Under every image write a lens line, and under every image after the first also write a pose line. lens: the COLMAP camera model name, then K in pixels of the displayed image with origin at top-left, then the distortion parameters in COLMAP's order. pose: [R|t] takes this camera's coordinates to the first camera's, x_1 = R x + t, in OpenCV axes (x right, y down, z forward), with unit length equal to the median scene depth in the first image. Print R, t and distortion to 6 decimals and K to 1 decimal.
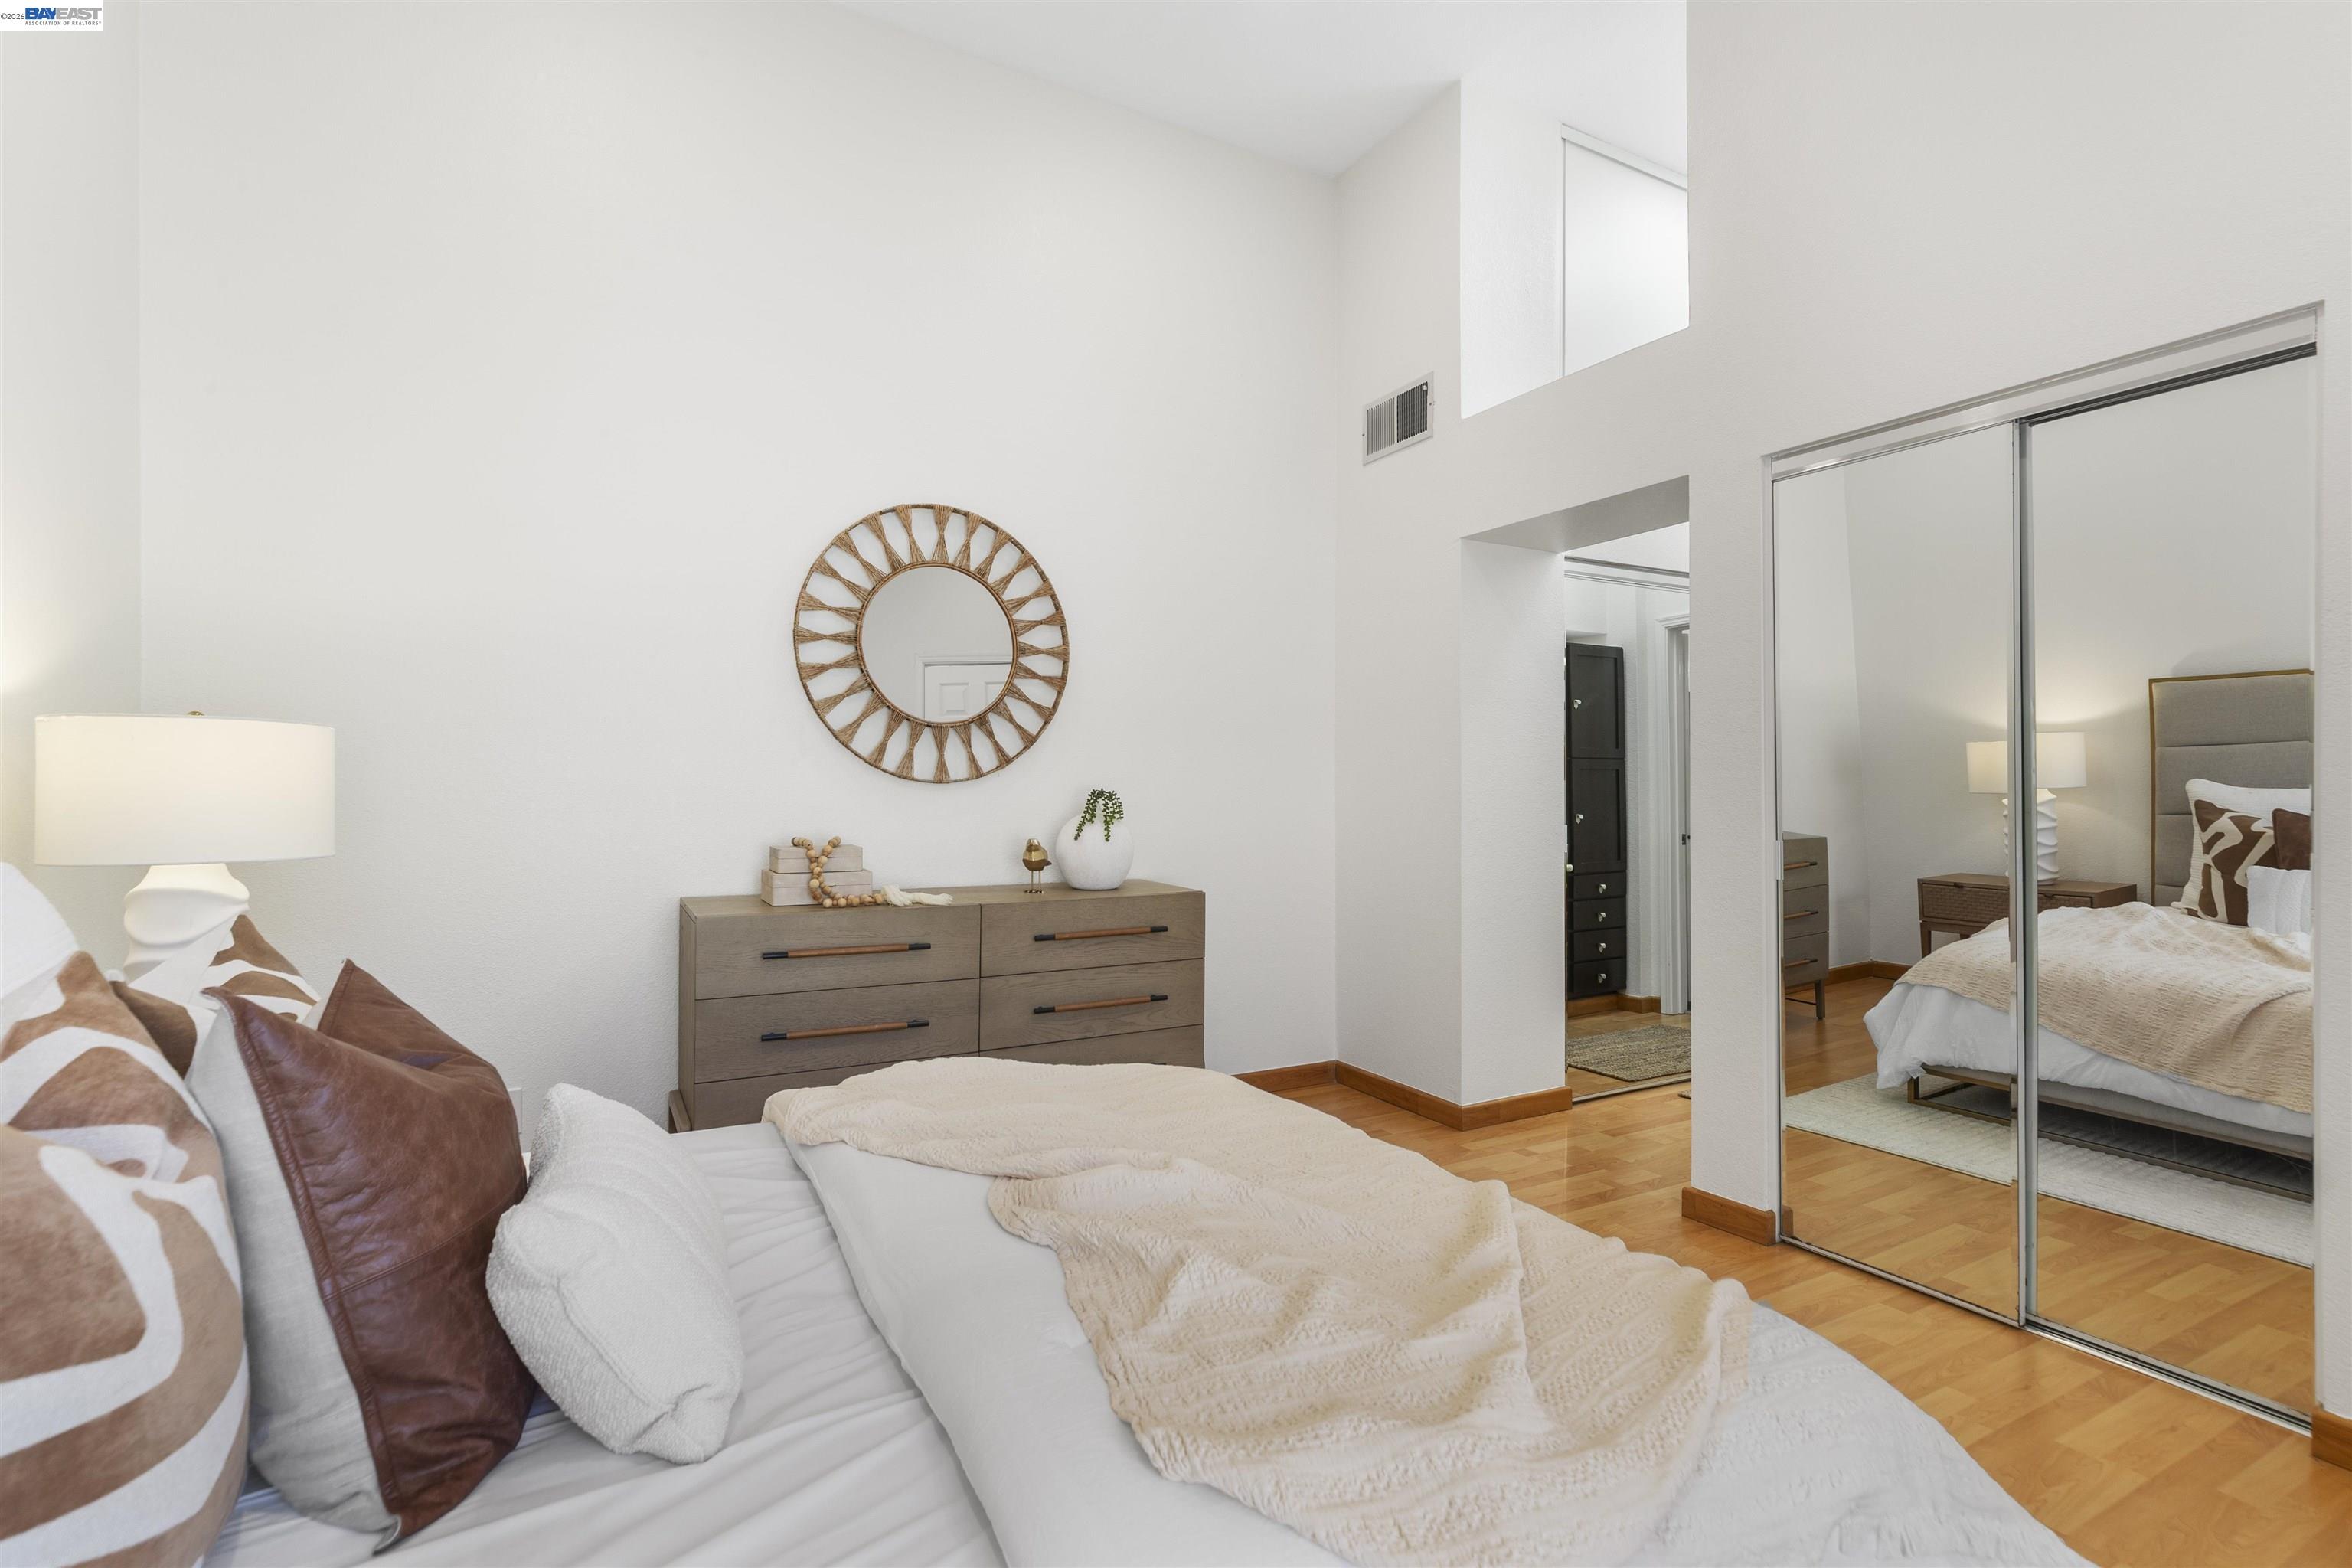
lens RADIAL K [[1092.6, 0, 1176.0], [0, 1092.6, 784.0], [0, 0, 1]] dist [0.002229, 0.000330]
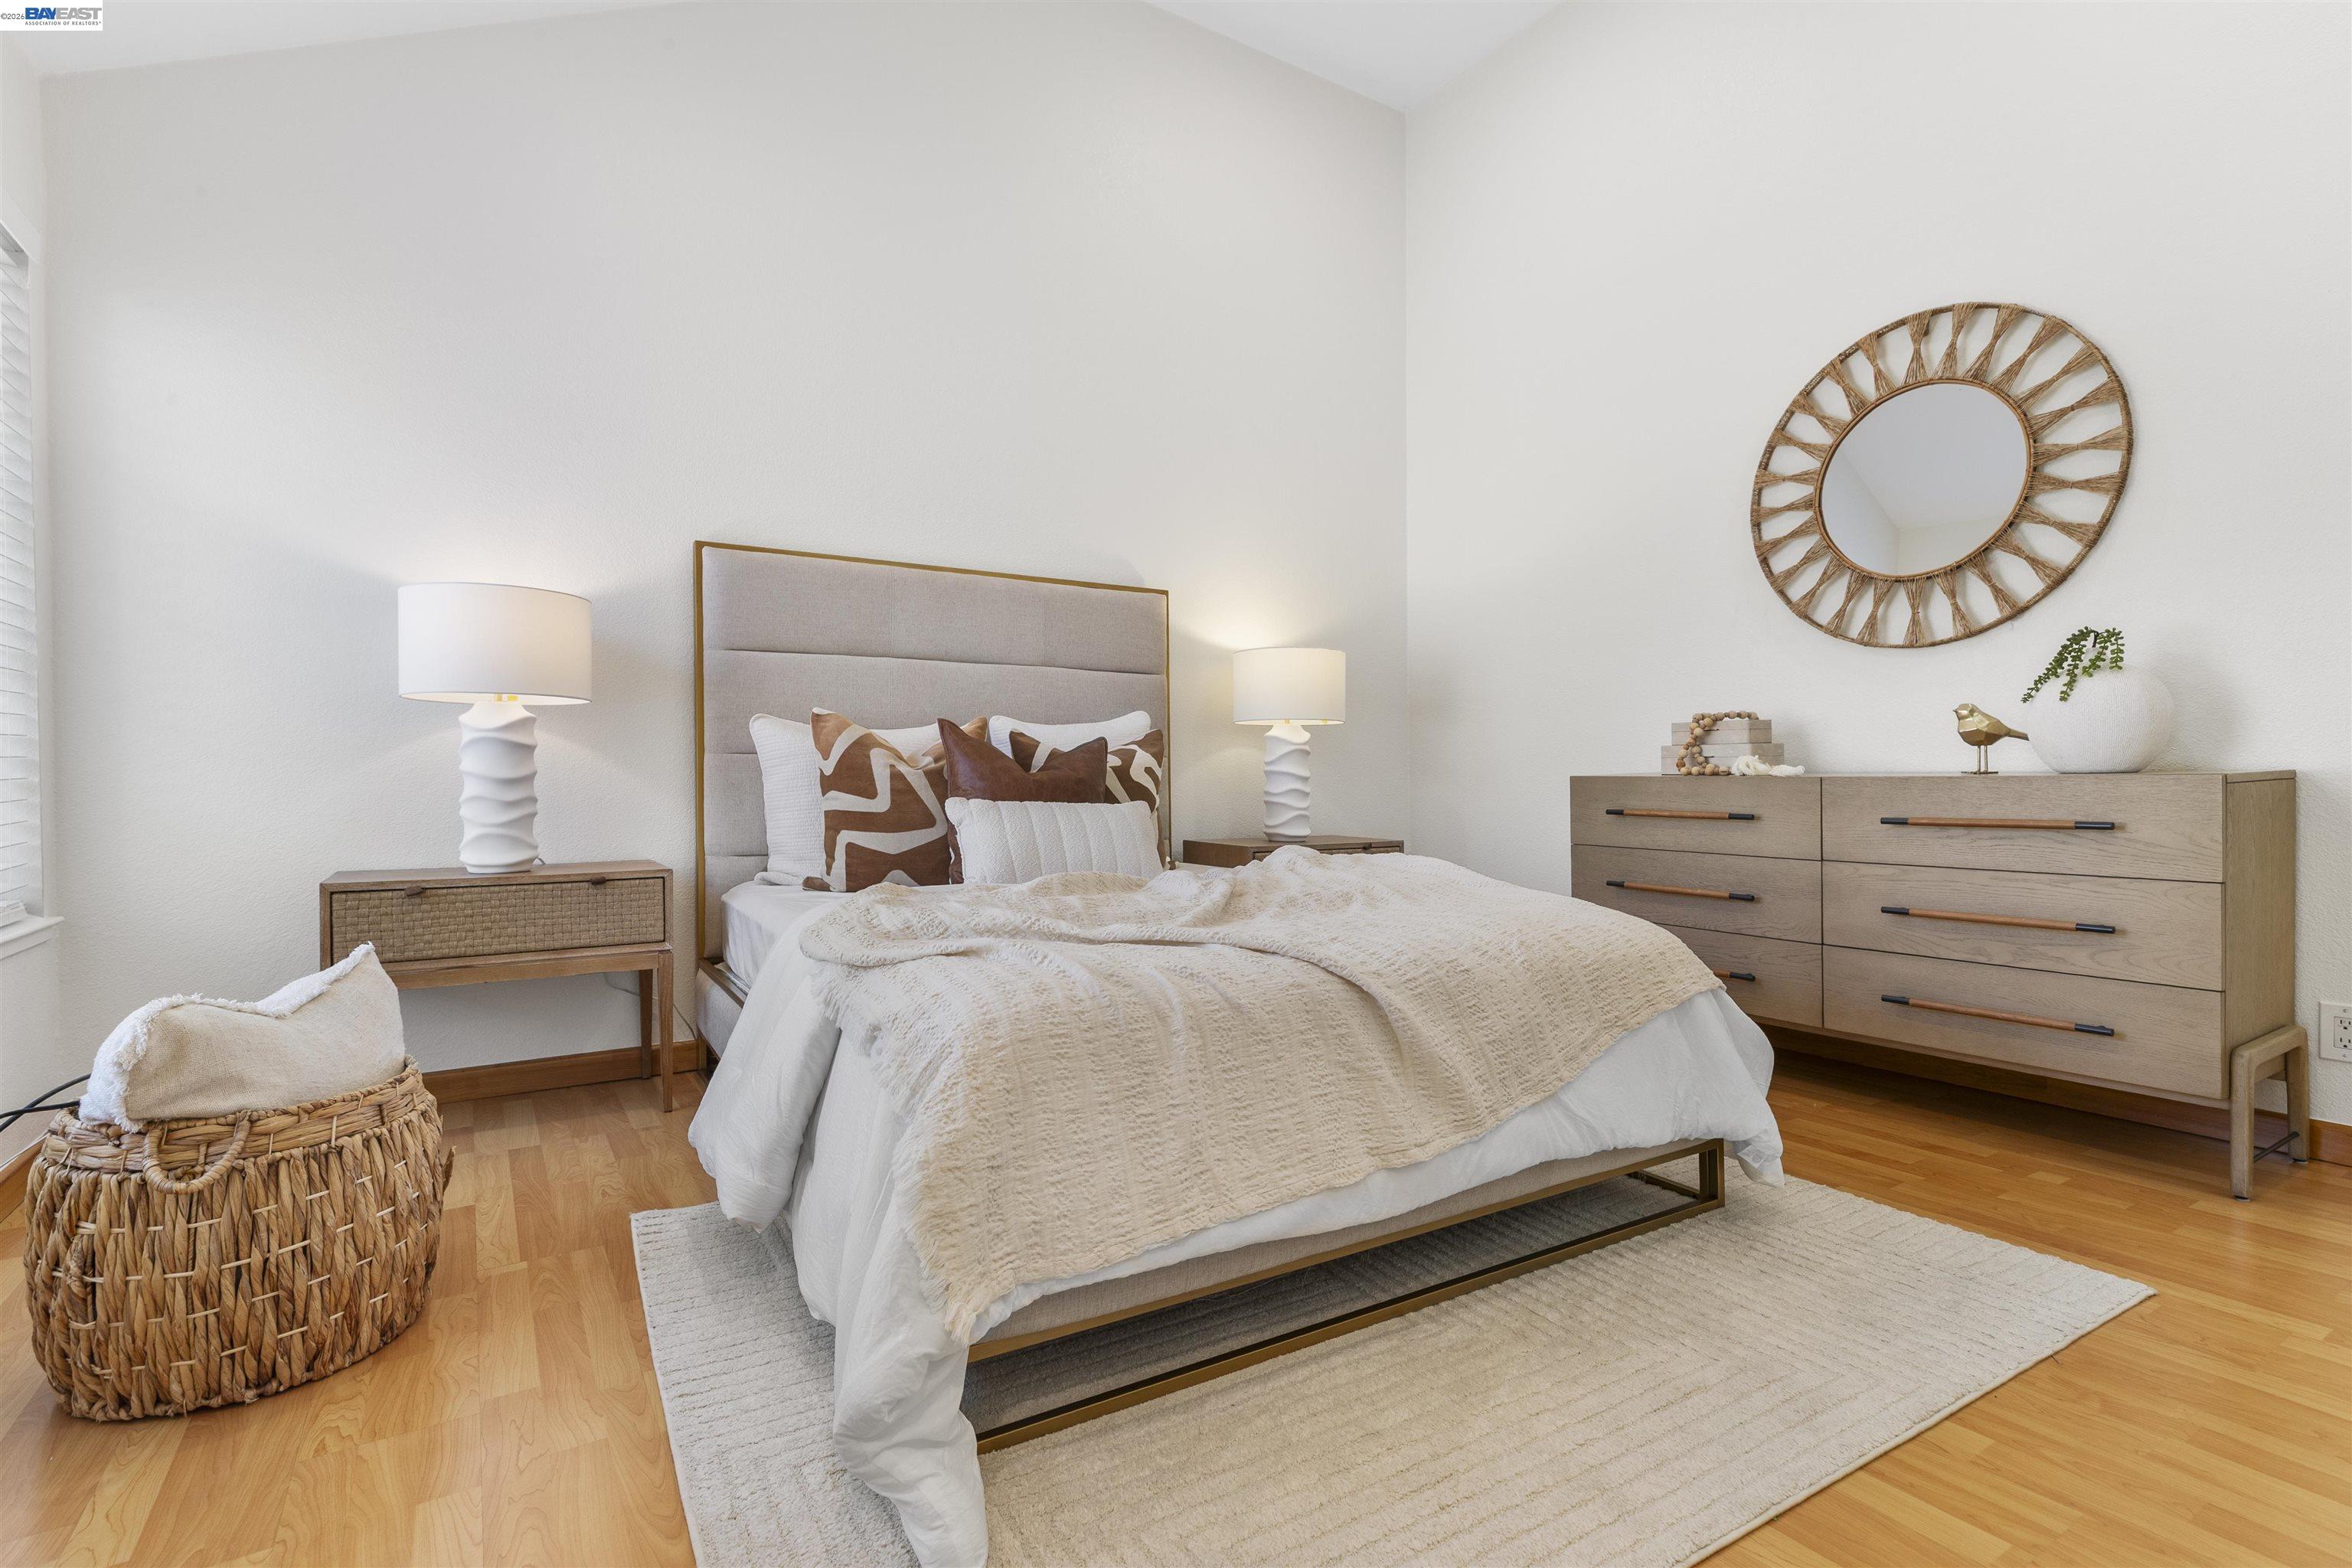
lens RADIAL K [[1092.6, 0, 1176.0], [0, 1092.6, 784.0], [0, 0, 1]] dist [0.002229, 0.000330]
pose [[0.027875, 0.011011, -0.999551, 0.621311], [0.010566, 0.999880, 0.011310, 0.091182], [0.999556, -0.010877, 0.027755, 0.413986]]
